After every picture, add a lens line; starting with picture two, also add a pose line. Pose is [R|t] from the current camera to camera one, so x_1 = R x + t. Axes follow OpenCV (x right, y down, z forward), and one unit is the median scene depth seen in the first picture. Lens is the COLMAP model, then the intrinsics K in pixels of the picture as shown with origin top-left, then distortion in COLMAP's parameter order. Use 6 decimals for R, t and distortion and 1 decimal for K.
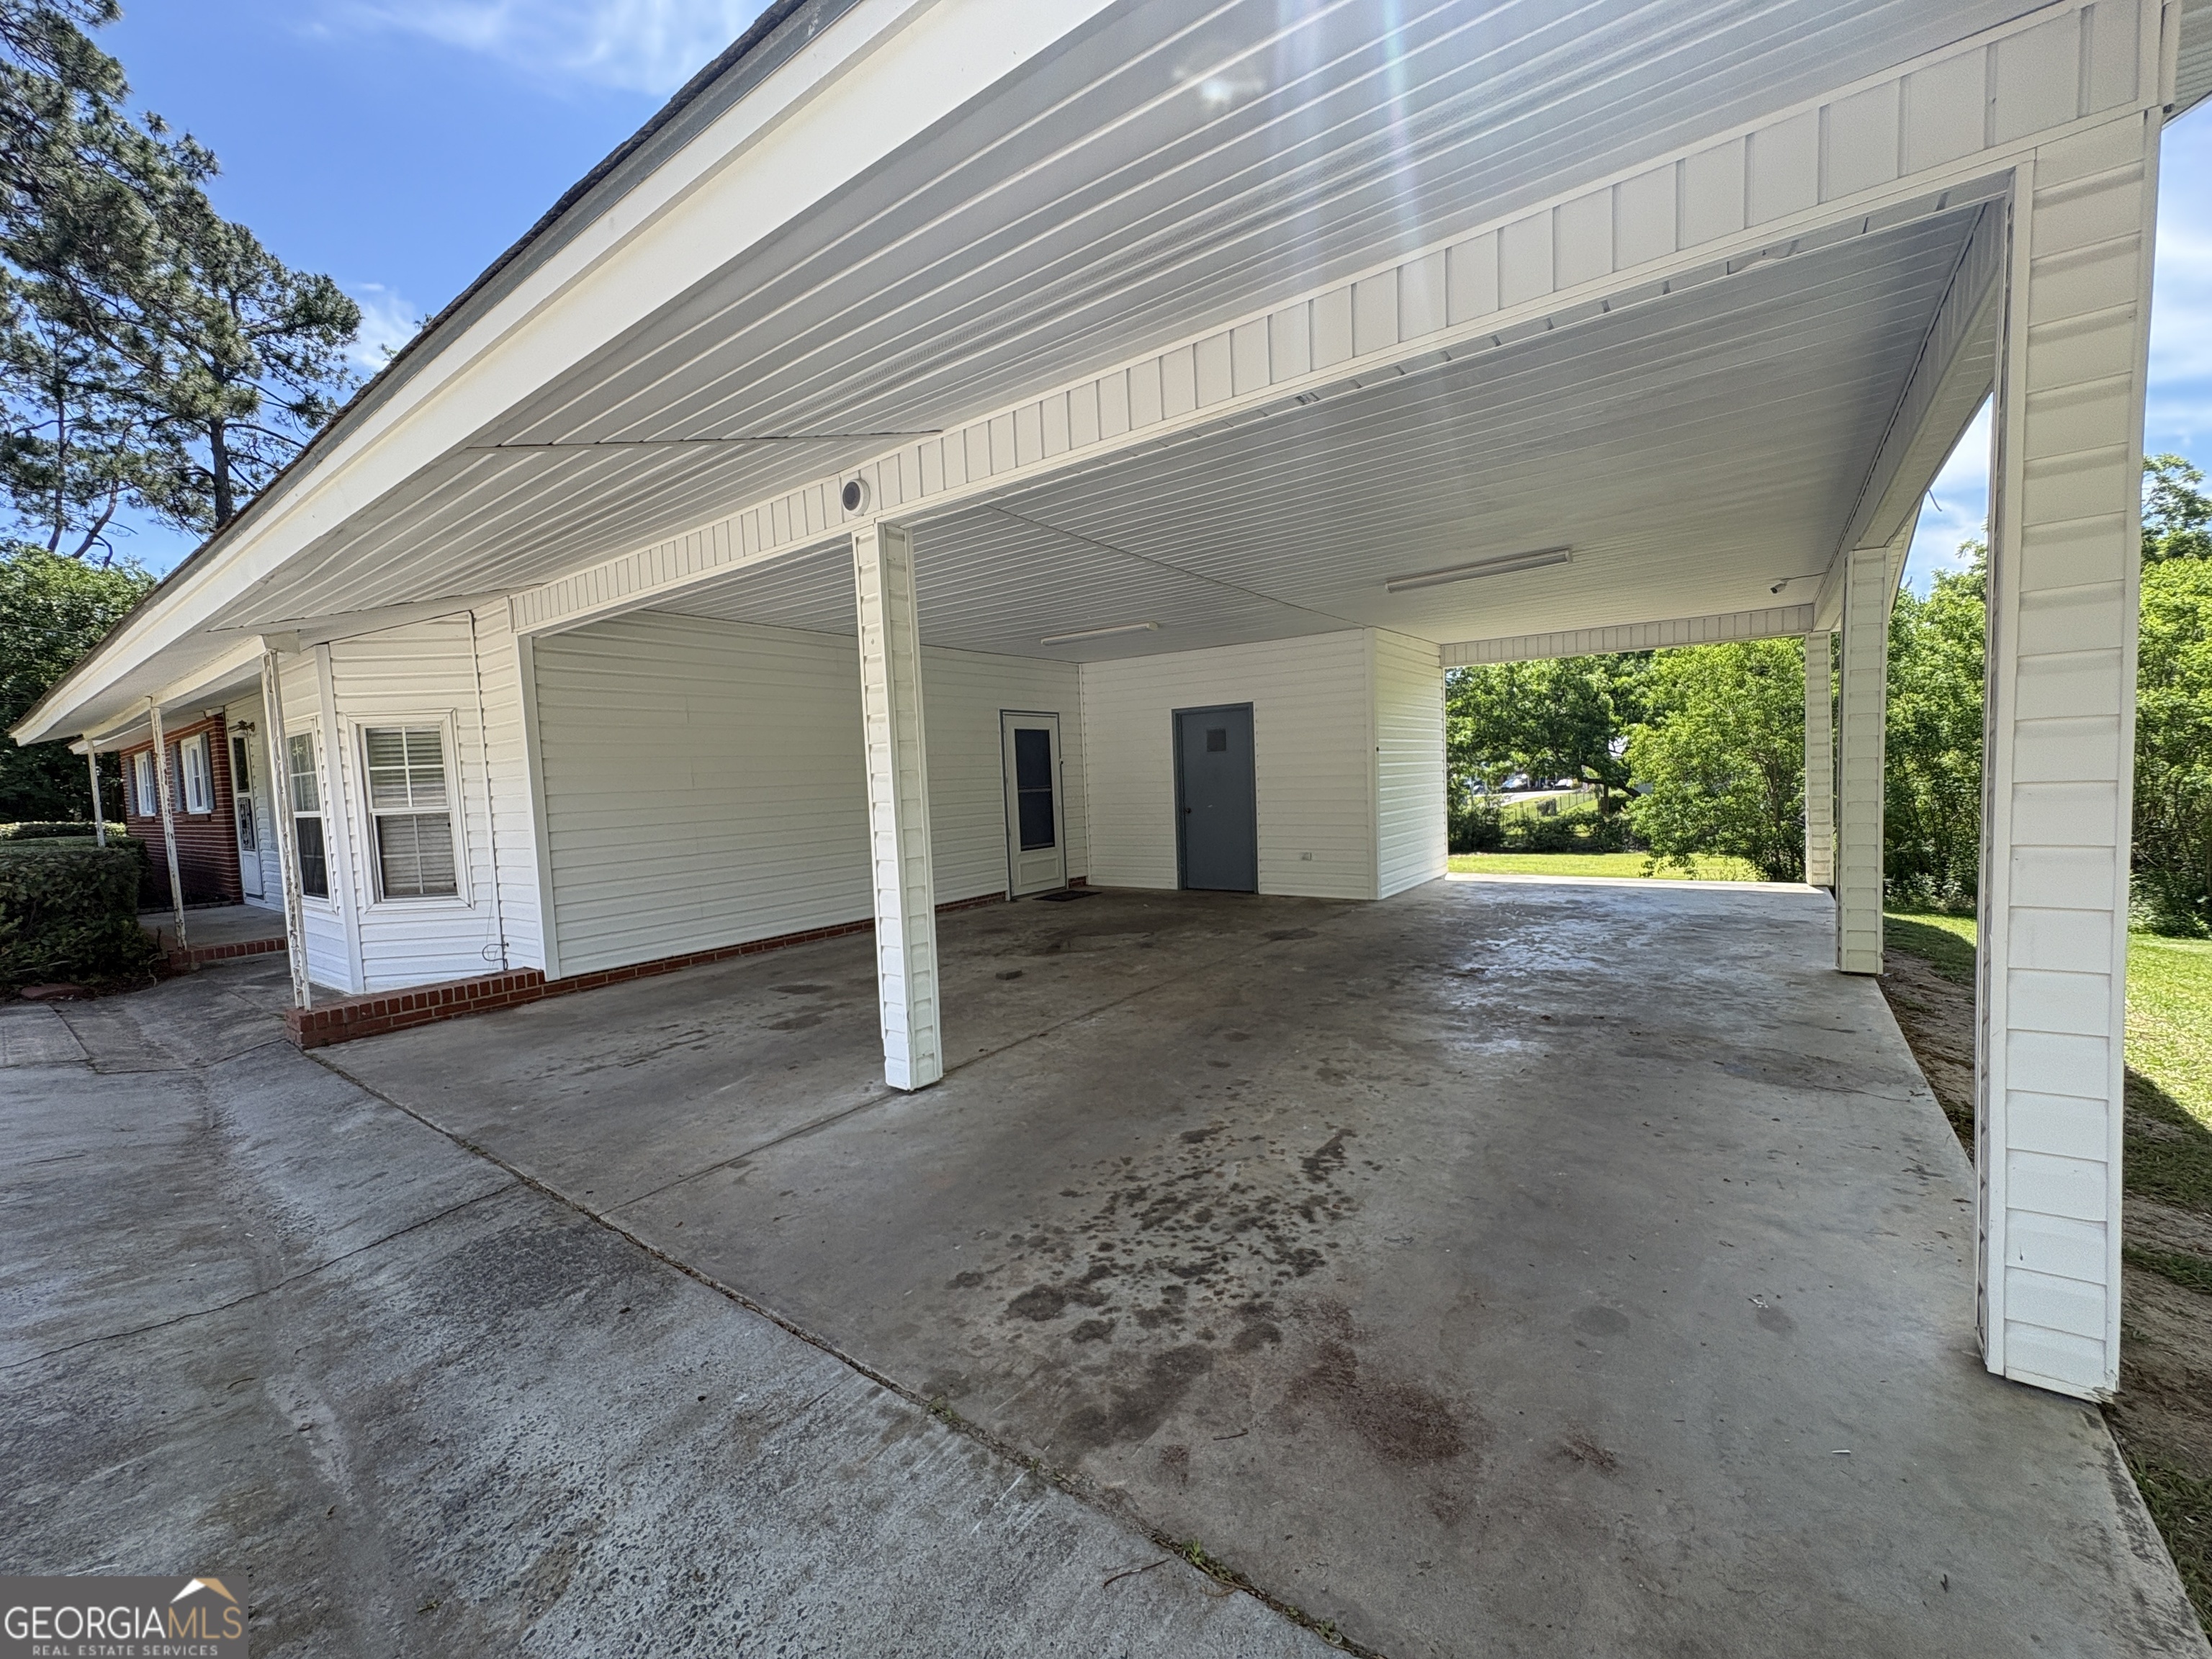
lens RADIAL K [[881.3, 0, 1117.4], [0, 881.3, 832.2], [0, 0, 1]] dist [0.000802, -0.000001]
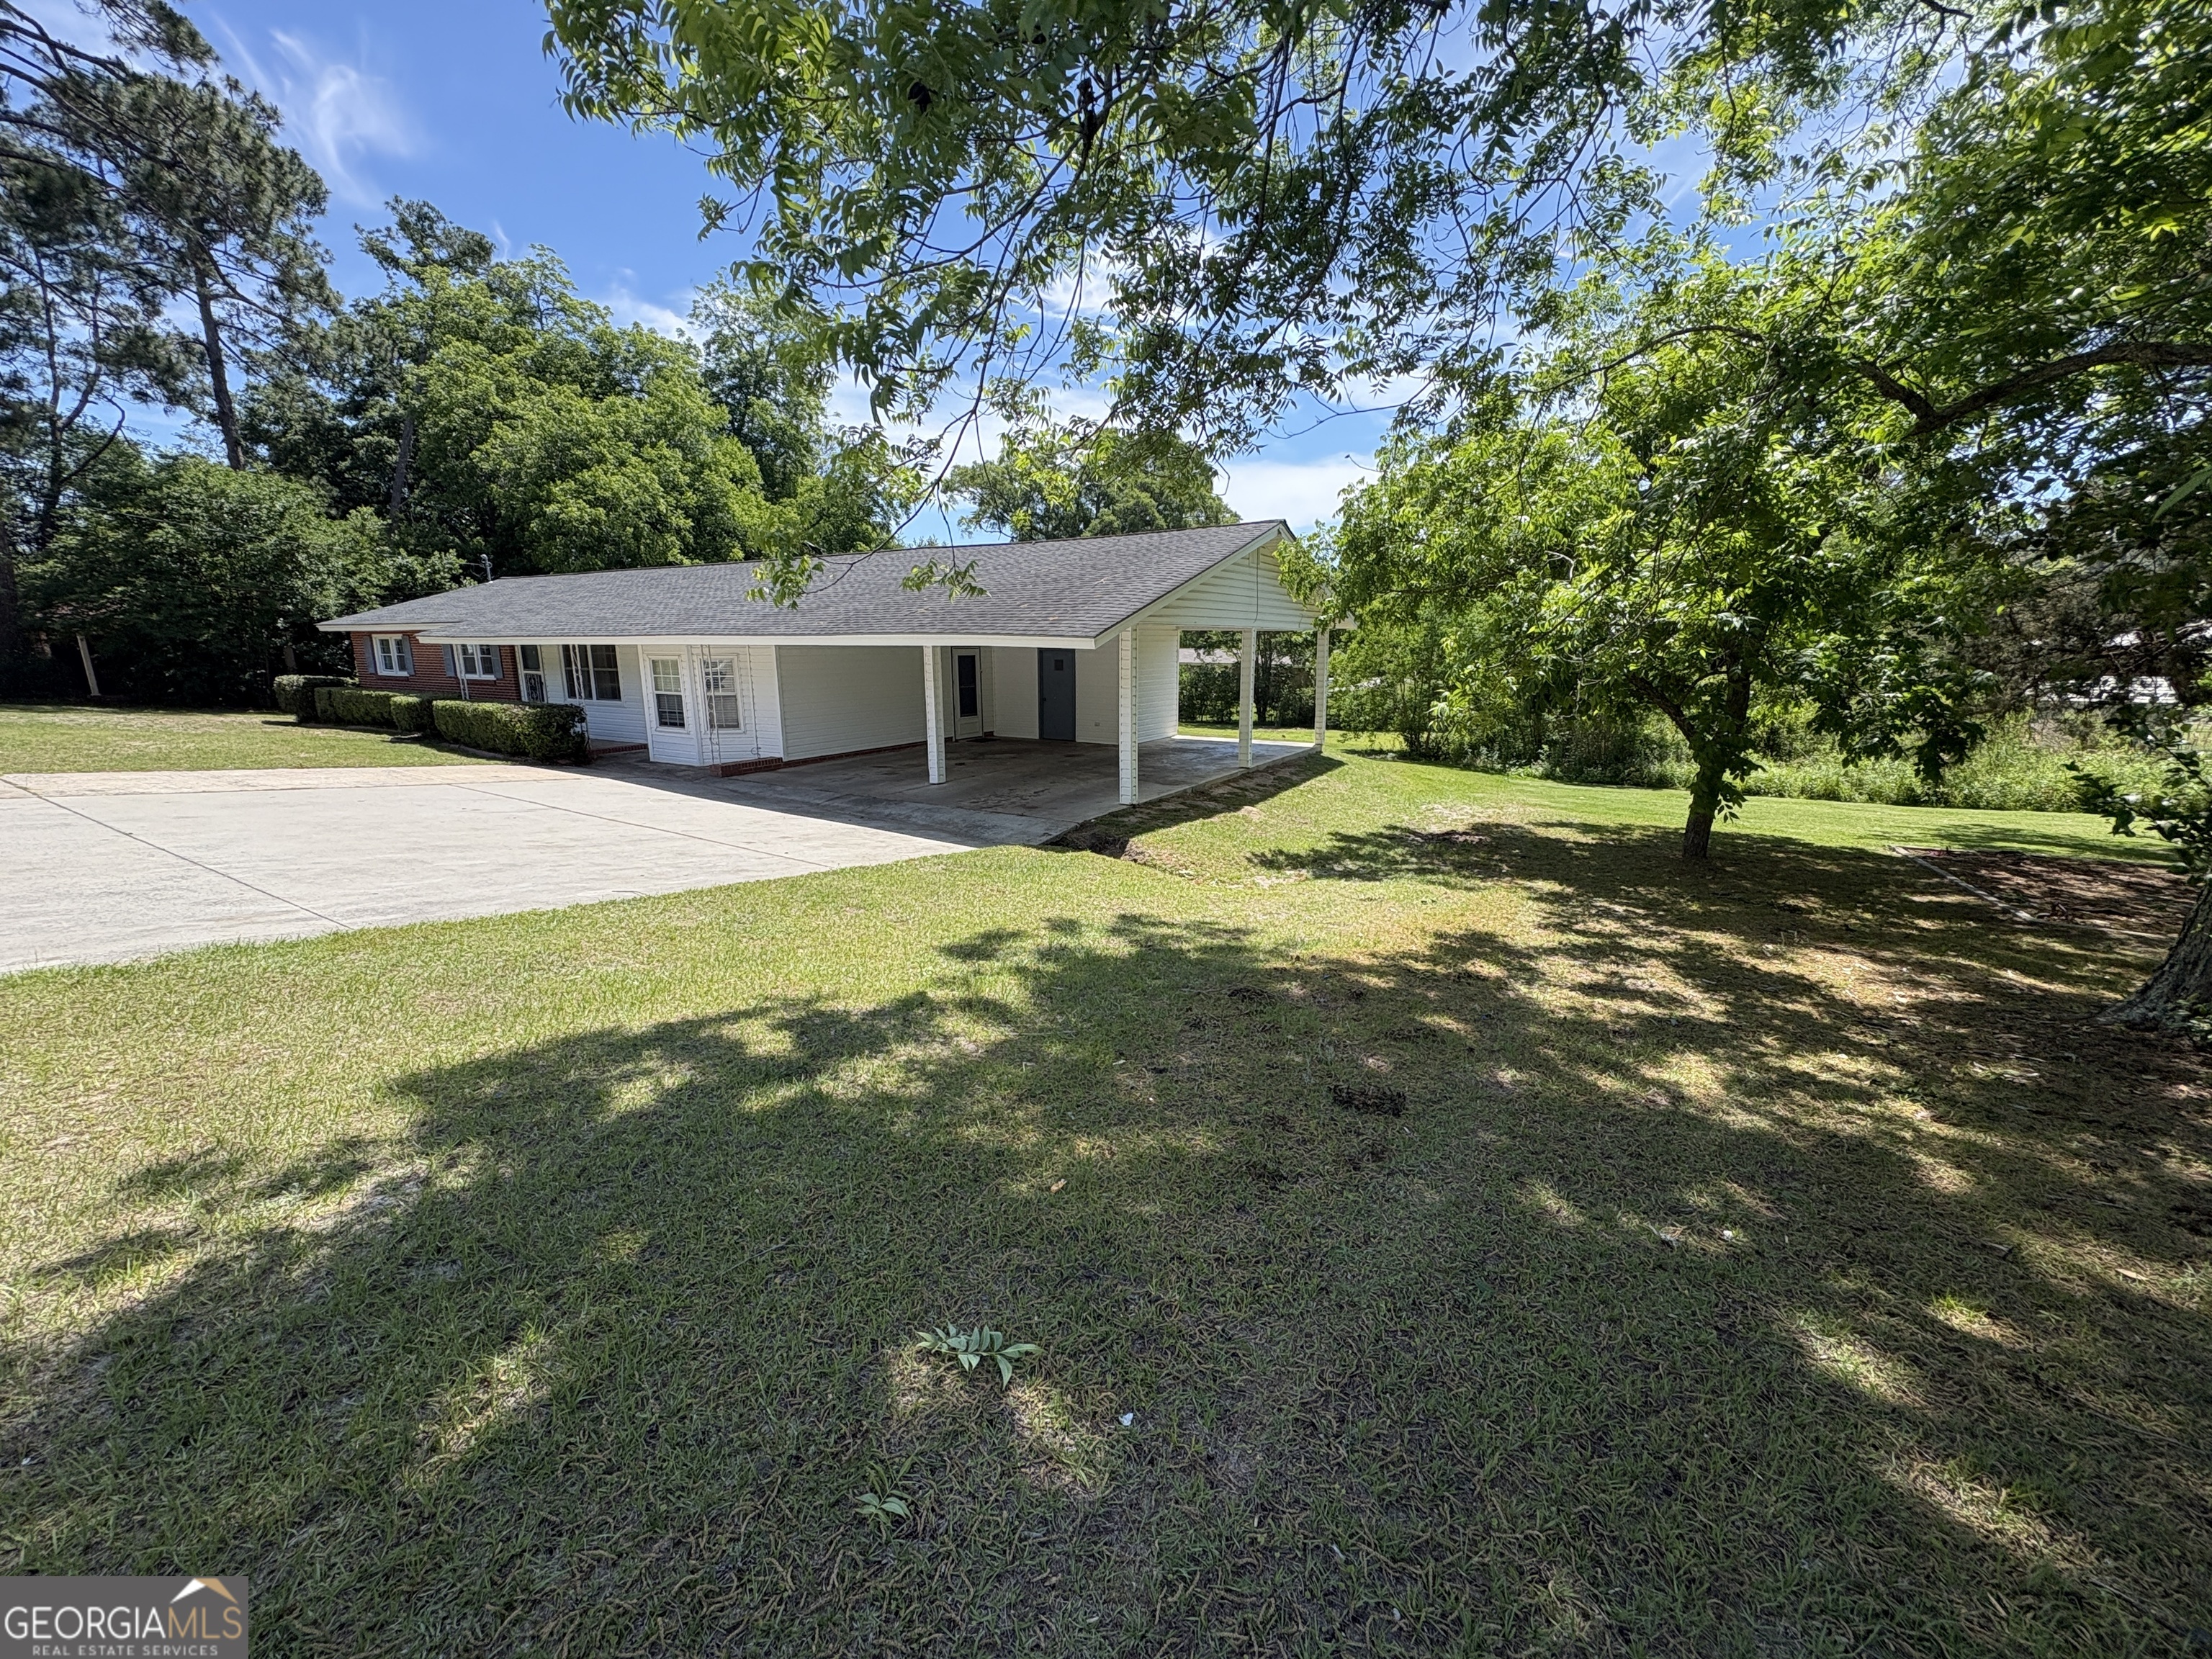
lens RADIAL K [[881.3, 0, 1101.7], [0, 881.3, 832.5], [0, 0, 1]] dist [0.000802, -0.000001]
pose [[0.996929, 0.023374, 0.074747, 0.083113], [-0.034241, 0.988455, 0.147596, -0.033826], [-0.070434, -0.149702, 0.986219, -1.302547]]
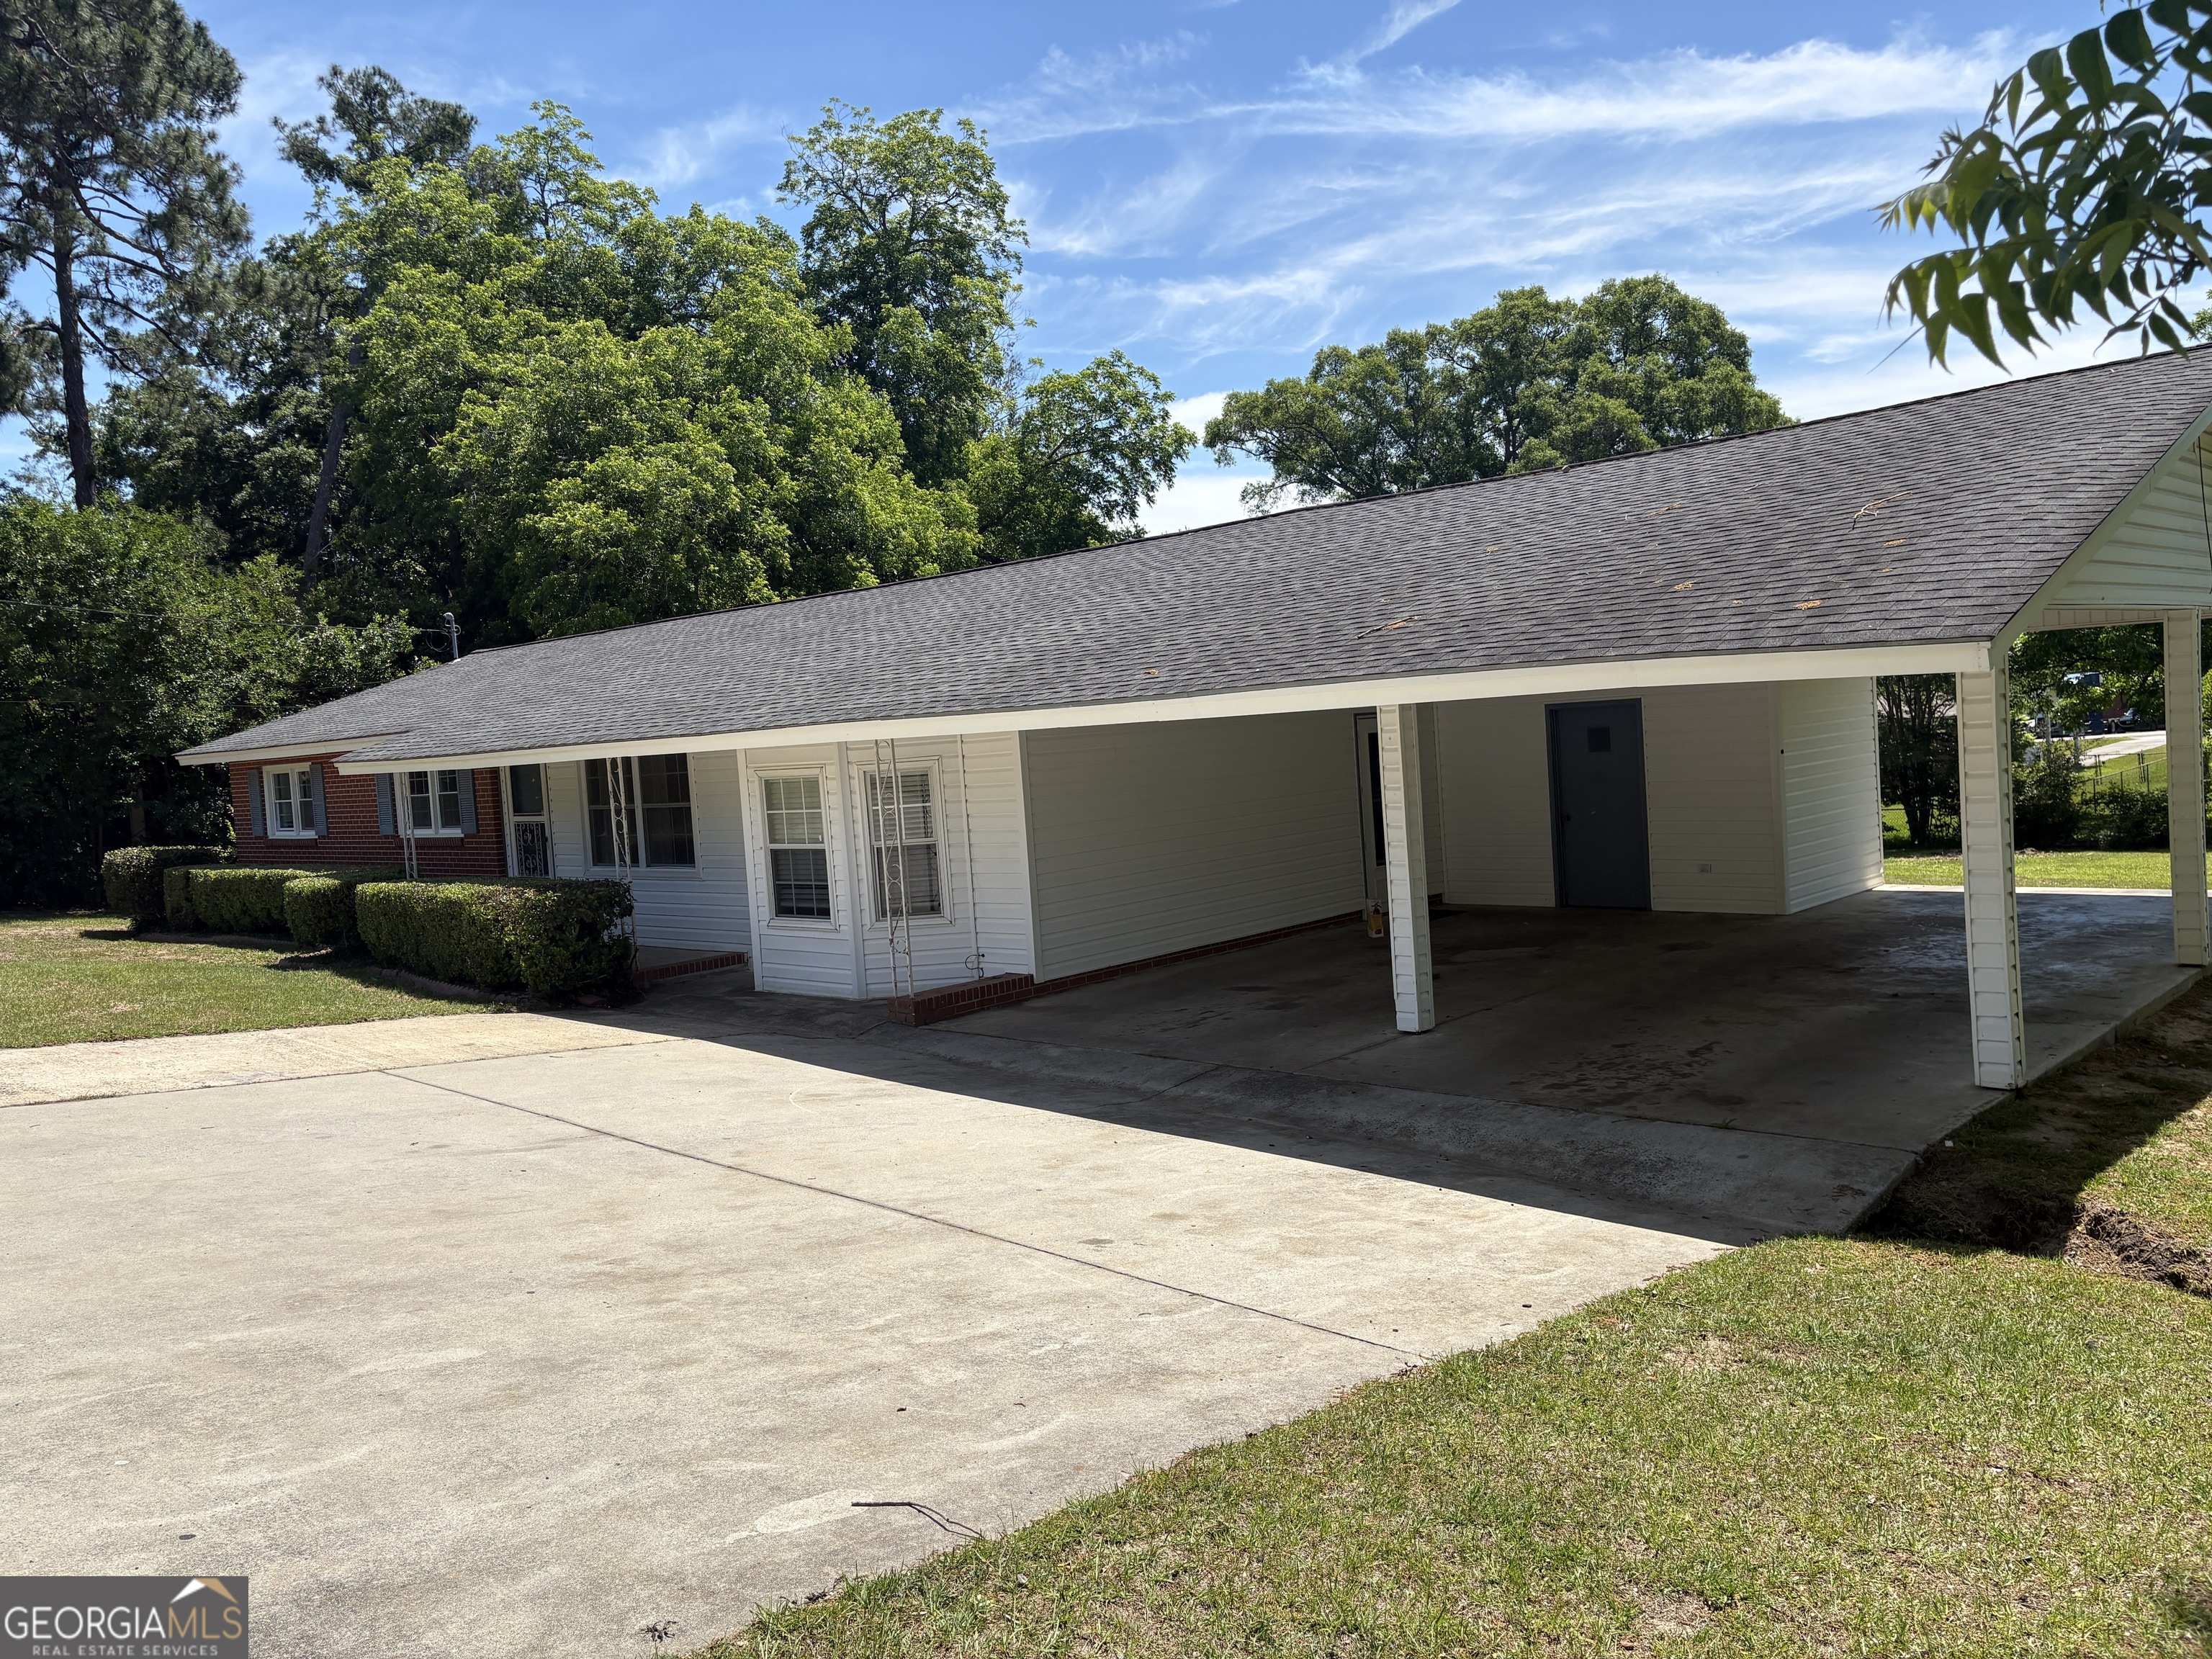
lens RADIAL K [[1664.6, 0, 1110.7], [0, 1664.6, 823.7], [0, 0, 1]] dist [0.048988, -0.052135]
pose [[0.989033, -0.019163, -0.146443, -0.162205], [0.019705, 0.999803, 0.002253, -0.039824], [0.146371, -0.005114, 0.989217, -0.933581]]
